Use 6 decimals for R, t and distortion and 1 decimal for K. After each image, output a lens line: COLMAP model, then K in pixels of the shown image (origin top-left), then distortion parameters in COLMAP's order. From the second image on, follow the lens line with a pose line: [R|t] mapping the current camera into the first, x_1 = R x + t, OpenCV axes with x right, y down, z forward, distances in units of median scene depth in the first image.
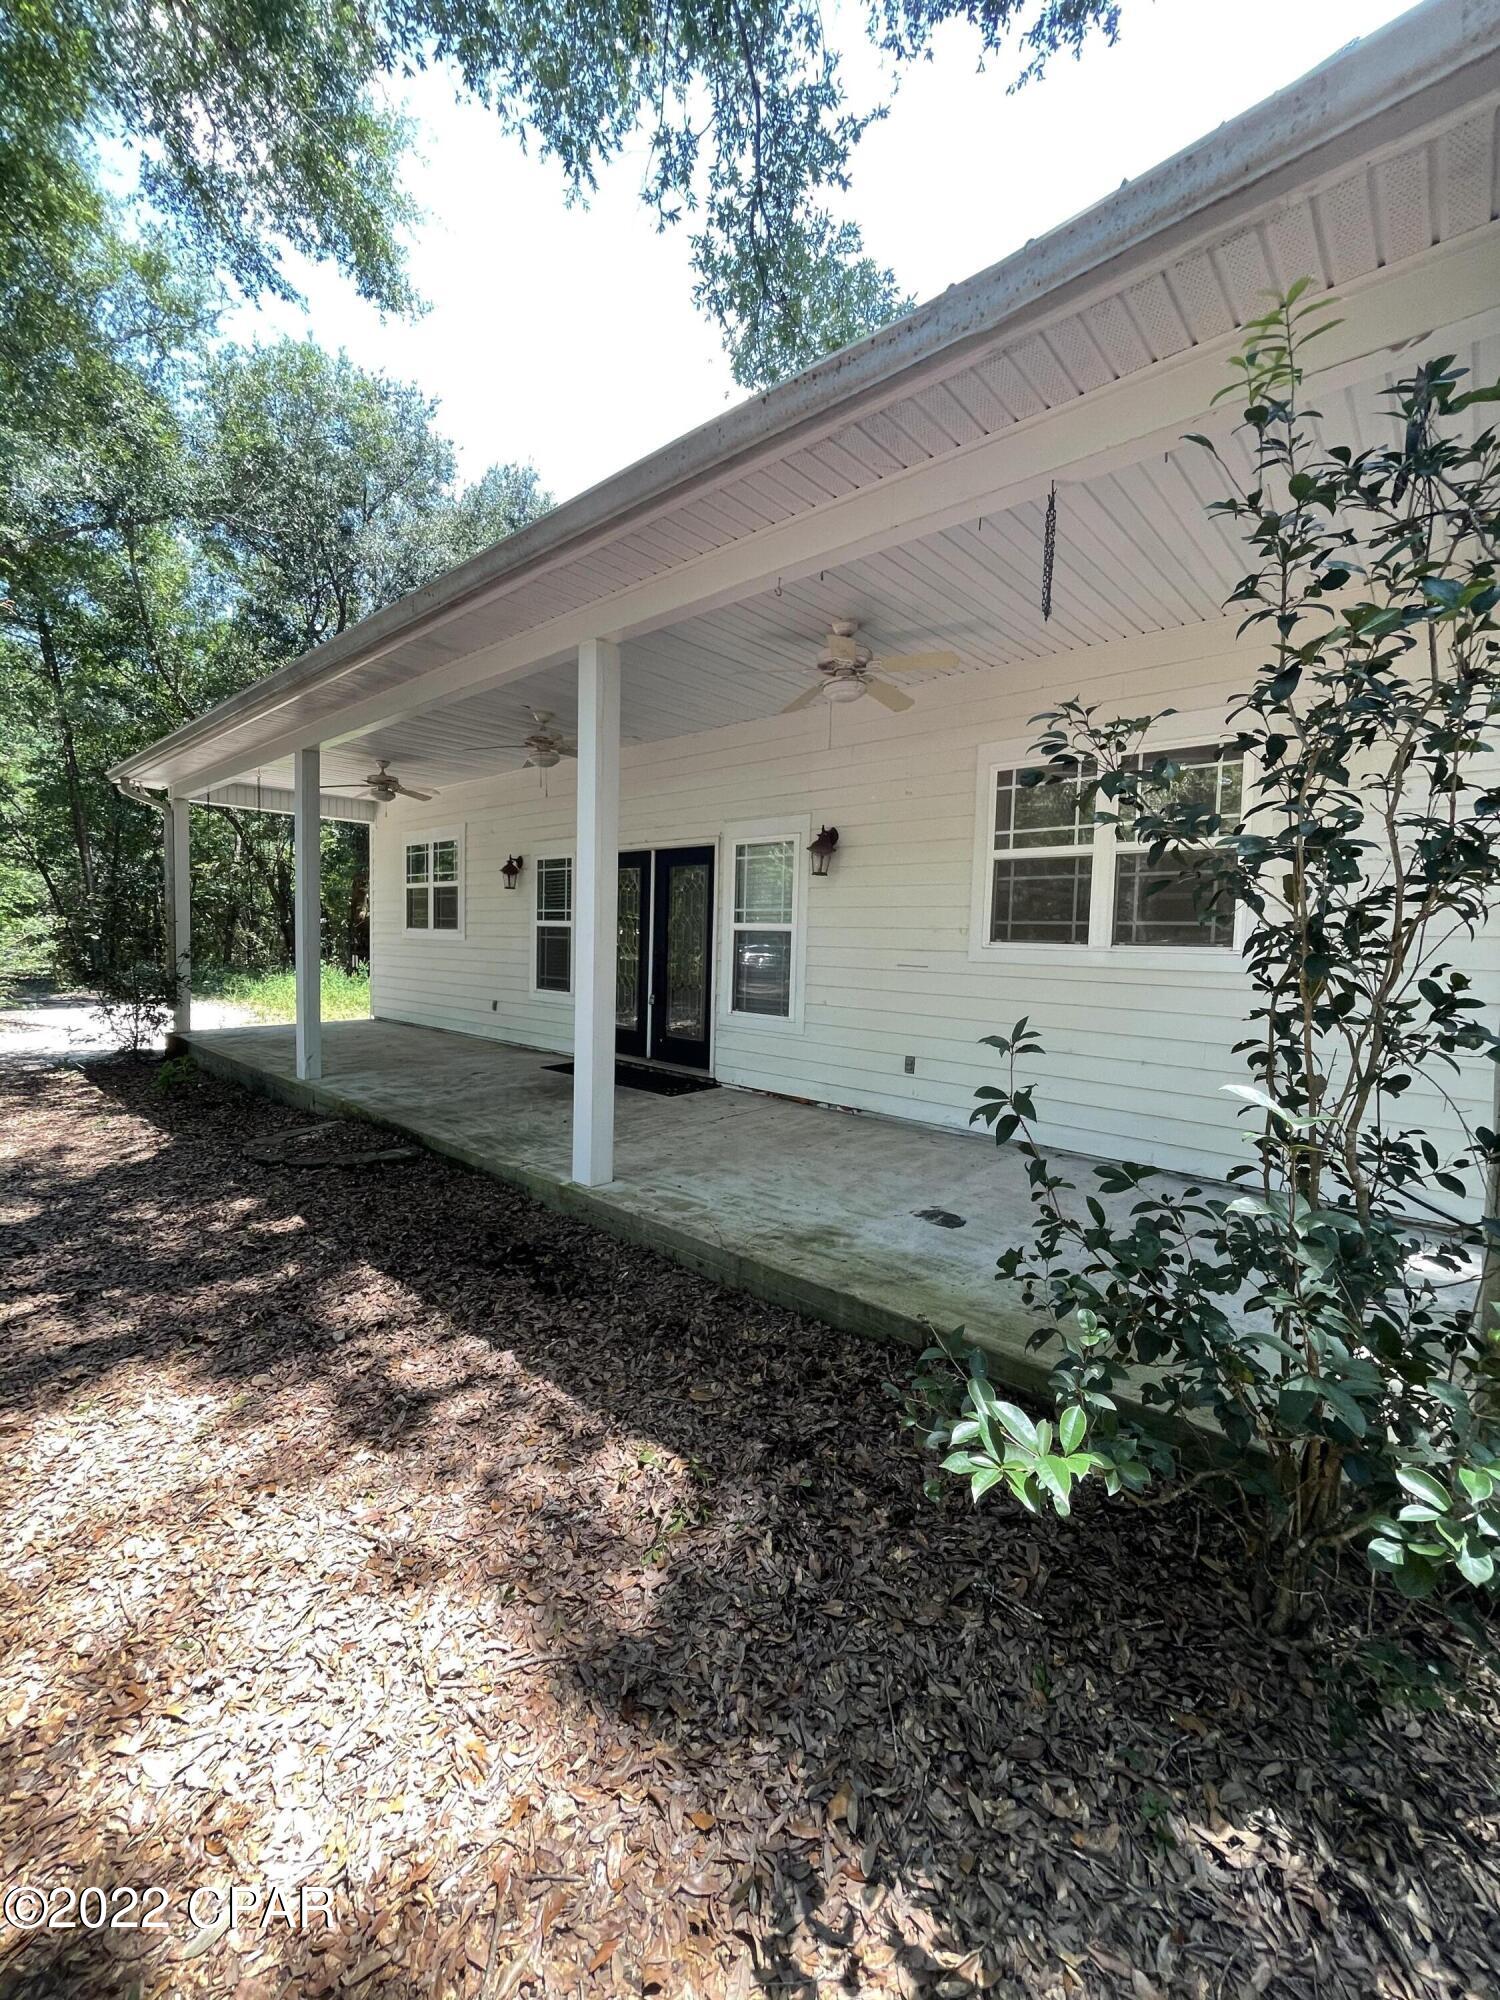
lens RADIAL K [[795.9, 0, 750.0], [0, 795.9, 1000.0], [0, 0, 1]] dist [-0.000121, -0.000029]
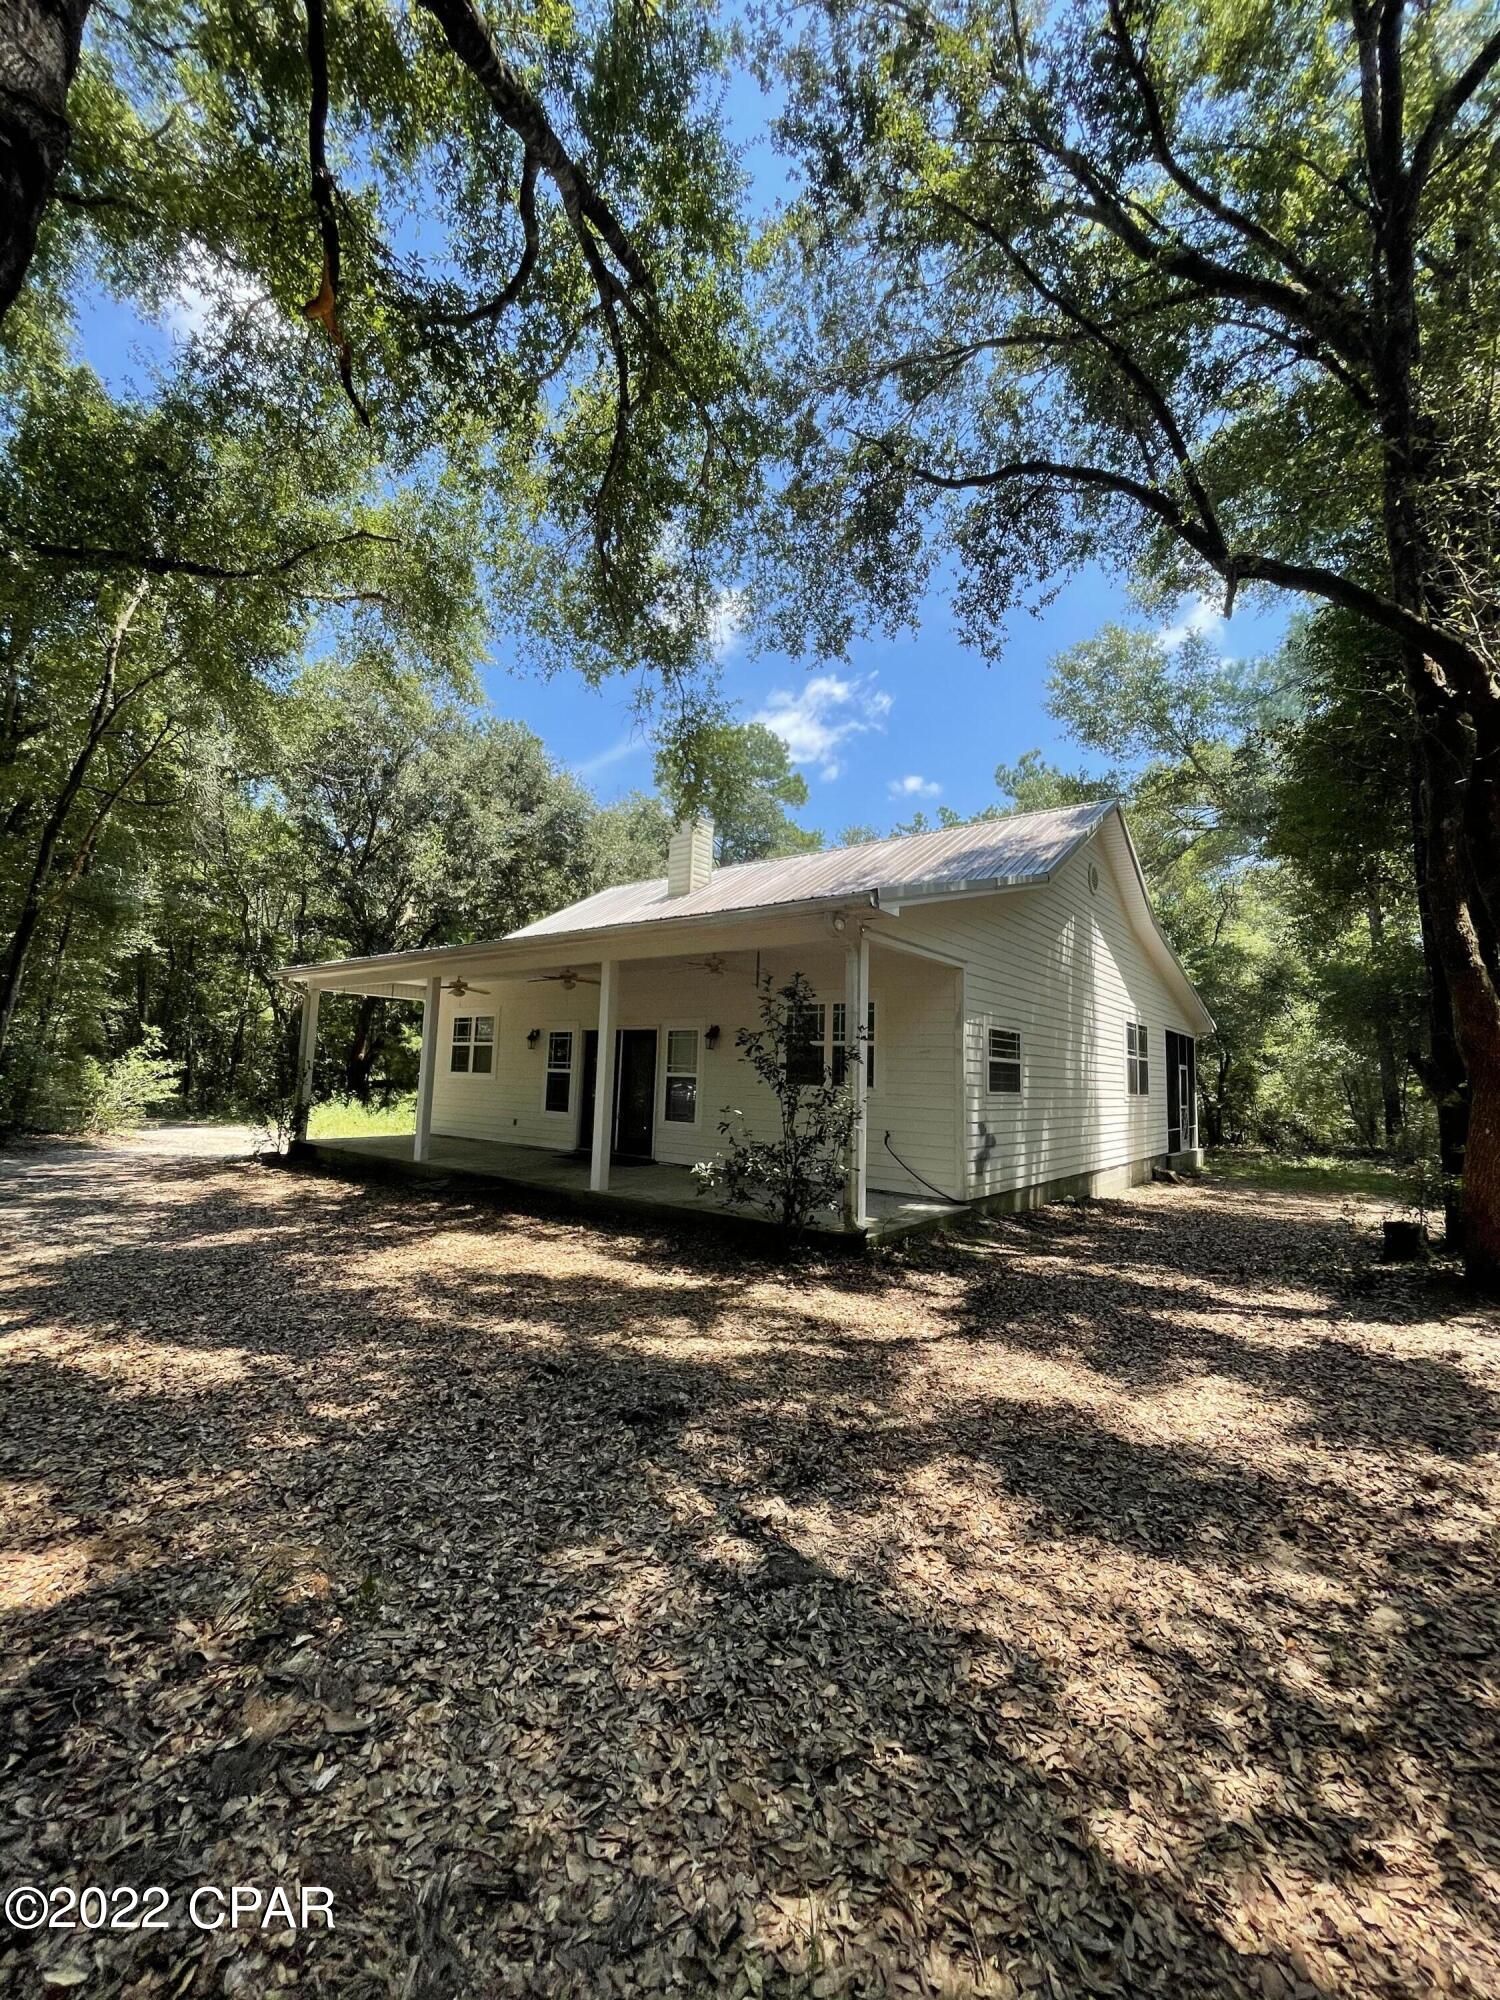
lens RADIAL K [[795.9, 0, 750.0], [0, 795.9, 1000.0], [0, 0, 1]] dist [-0.000121, -0.000029]
pose [[0.997485, 0.010356, 0.070114, 0.031973], [0.001659, 0.985586, -0.169166, 0.039159], [-0.070855, 0.168857, 0.983091, -0.668107]]
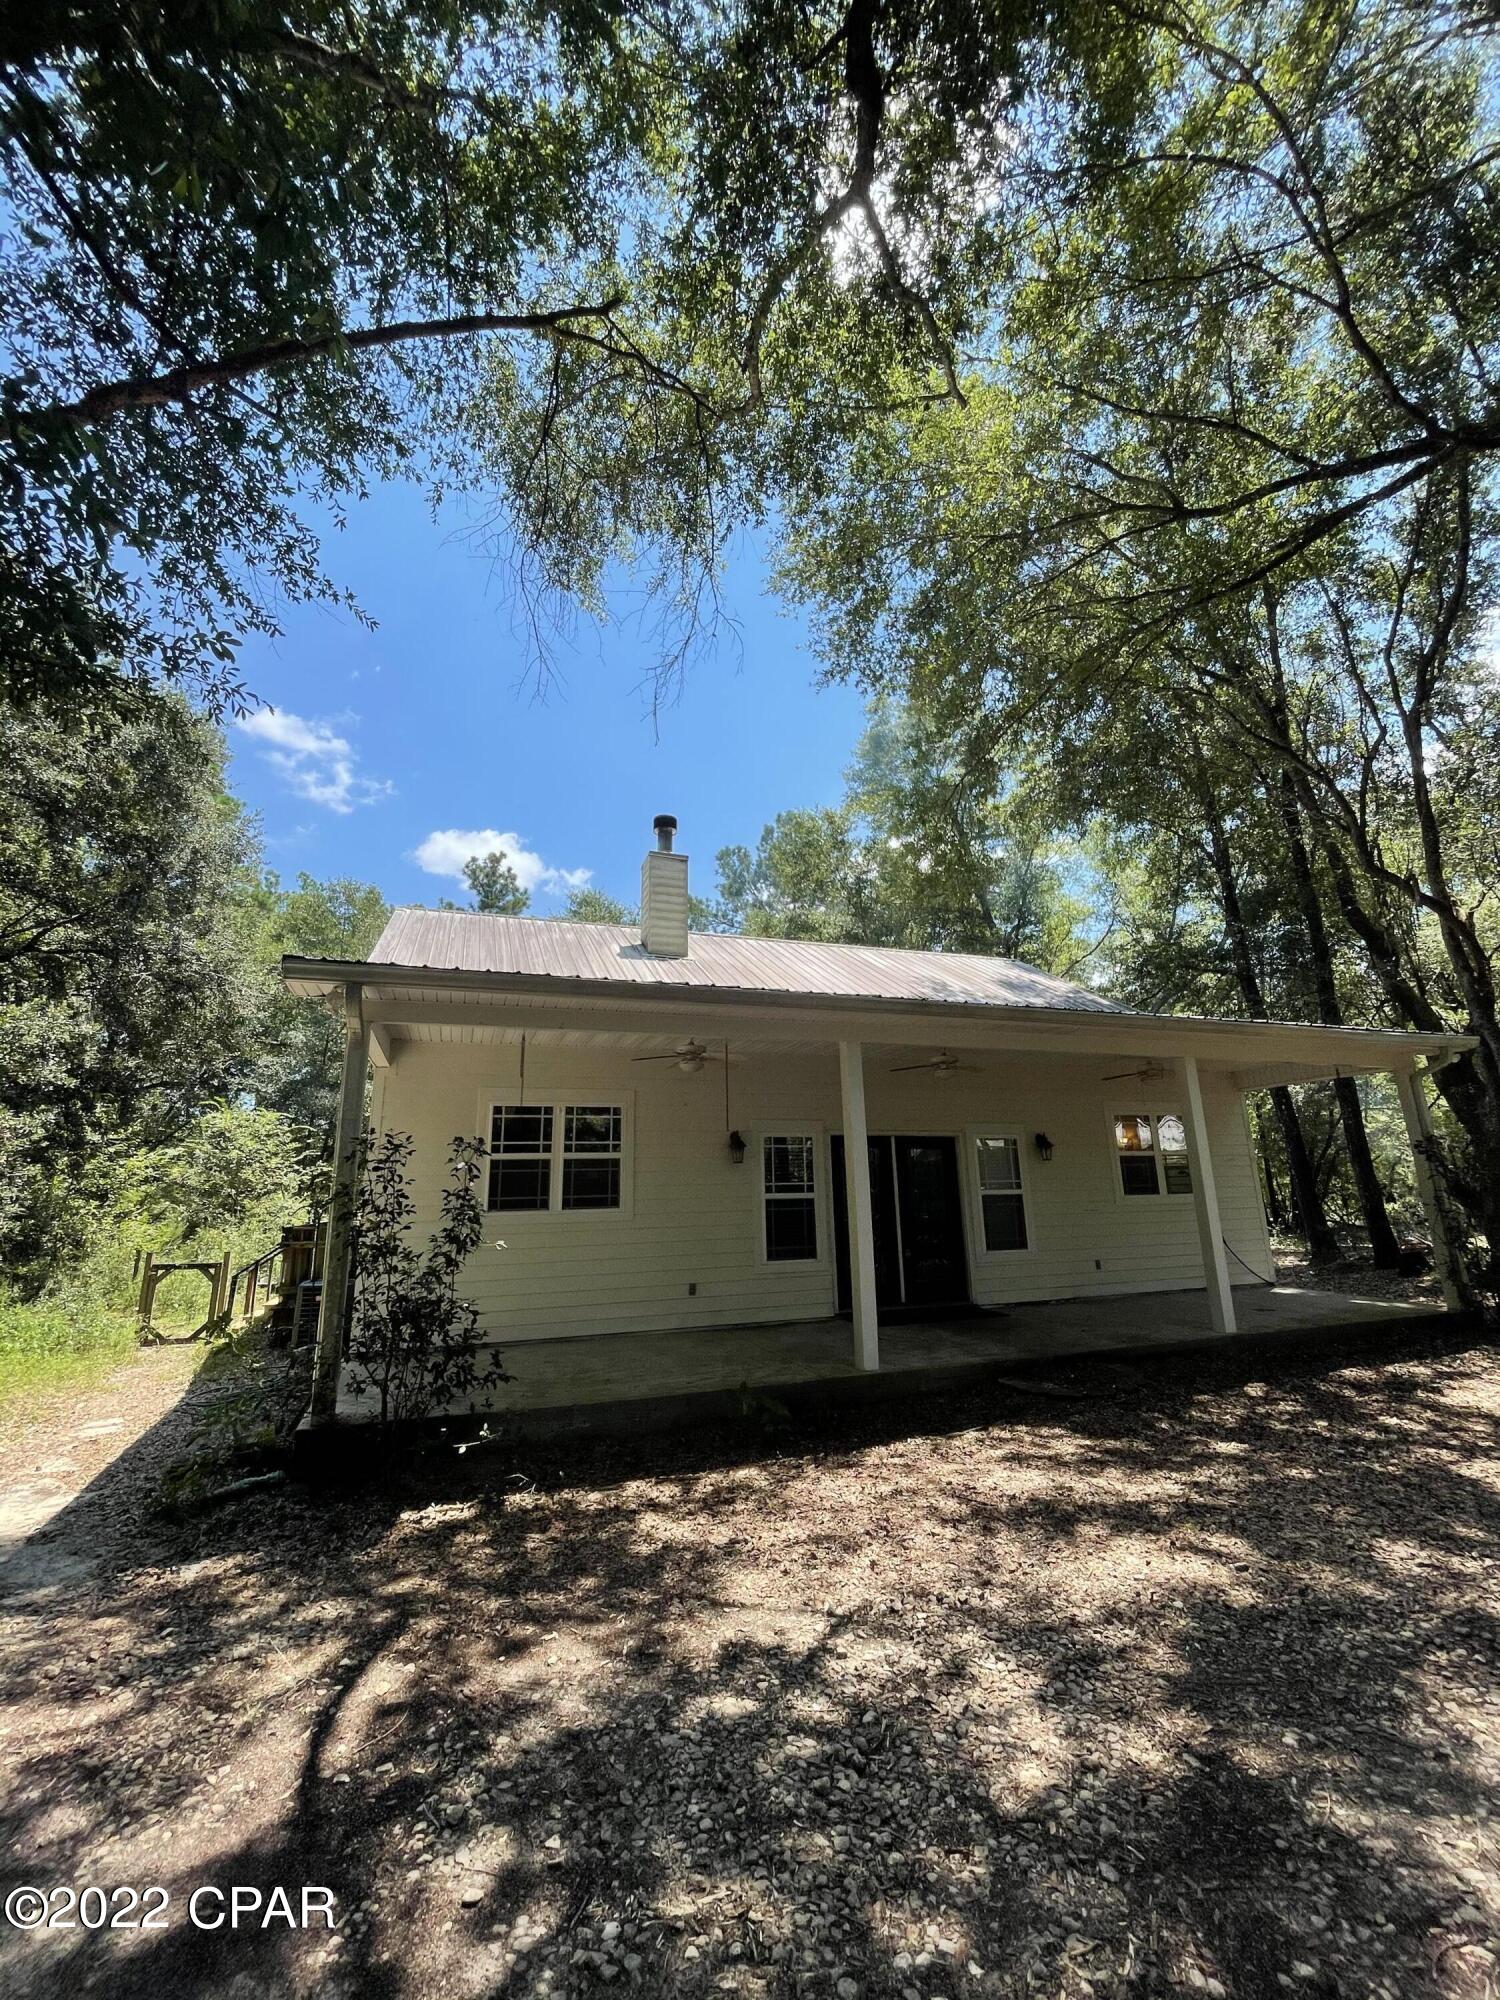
lens RADIAL K [[795.9, 0, 750.0], [0, 795.9, 1000.0], [0, 0, 1]] dist [-0.000121, -0.000029]
pose [[0.475161, 0.184668, 0.860302, -1.238200], [0.105664, 0.958677, -0.264145, -0.069386], [-0.873532, 0.216414, 0.436013, 0.495239]]
